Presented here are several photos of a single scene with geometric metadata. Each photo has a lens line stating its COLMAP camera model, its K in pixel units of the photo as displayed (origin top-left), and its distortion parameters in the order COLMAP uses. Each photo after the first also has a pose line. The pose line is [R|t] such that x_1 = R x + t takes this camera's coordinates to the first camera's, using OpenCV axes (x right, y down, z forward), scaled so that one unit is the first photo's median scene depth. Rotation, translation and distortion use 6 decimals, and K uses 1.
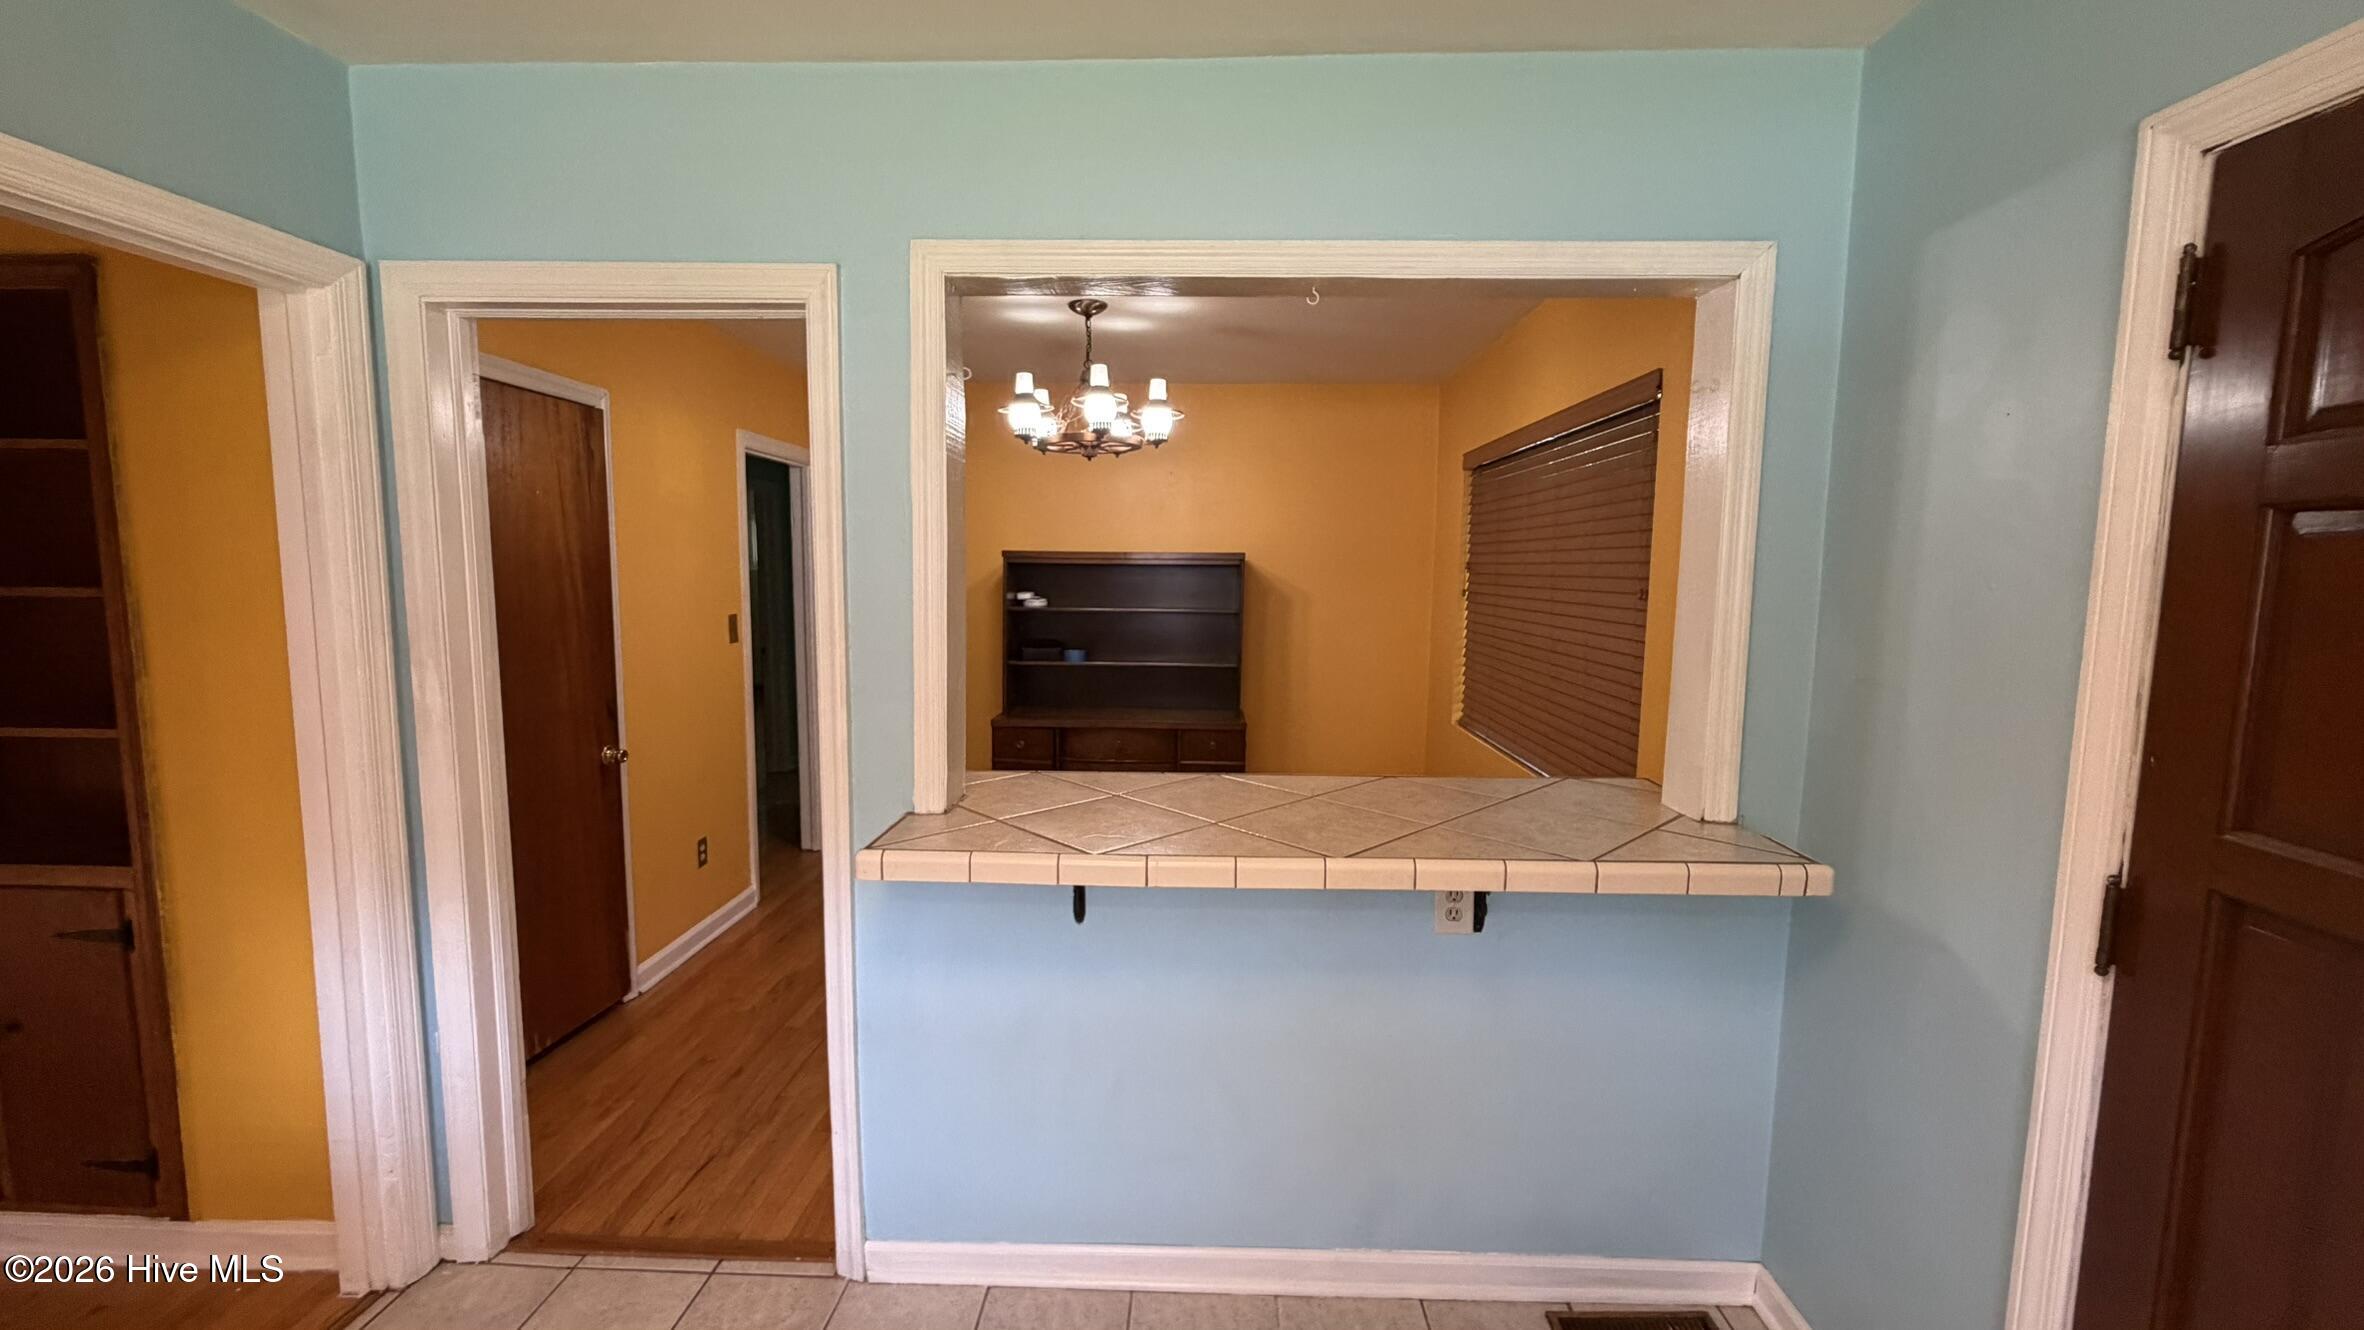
lens RADIAL K [[949.9, 0, 1182.3], [0, 949.9, 661.6], [0, 0, 1]] dist [0.000985, 0.000060]
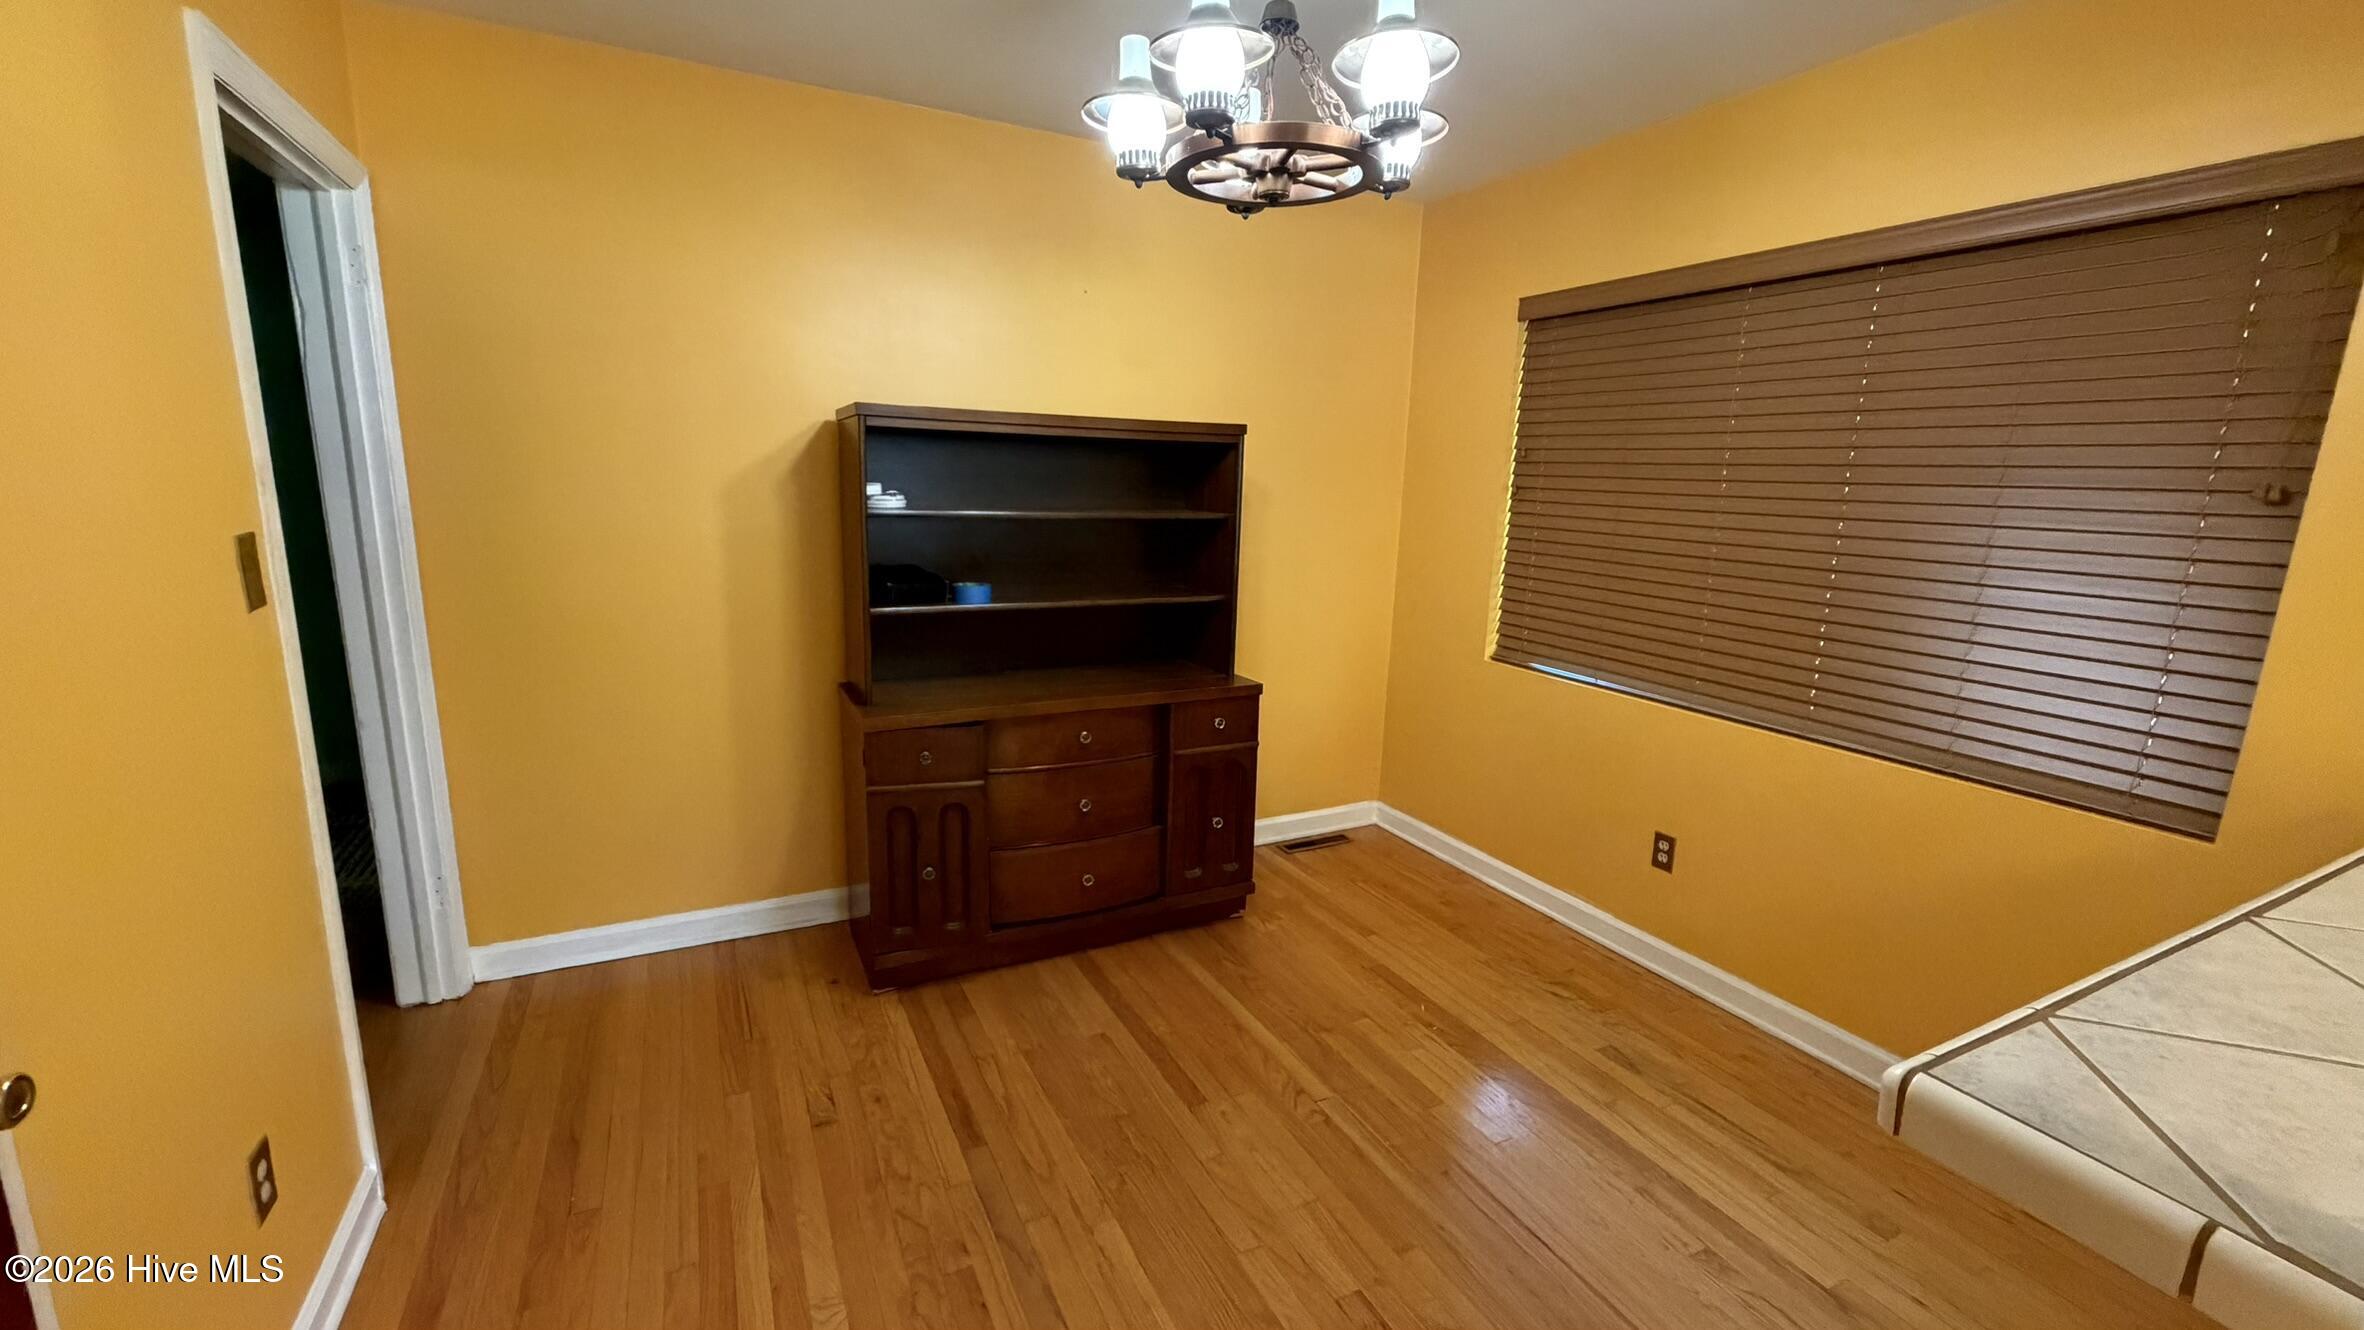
lens RADIAL K [[942.0, 0, 1174.8], [0, 942.0, 664.2], [0, 0, 1]] dist [0.001031, 0.000020]
pose [[0.877745, -0.081771, 0.472100, -0.290561], [0.029914, 0.992760, 0.116334, -0.027280], [-0.478194, -0.087989, 0.873835, 0.435641]]
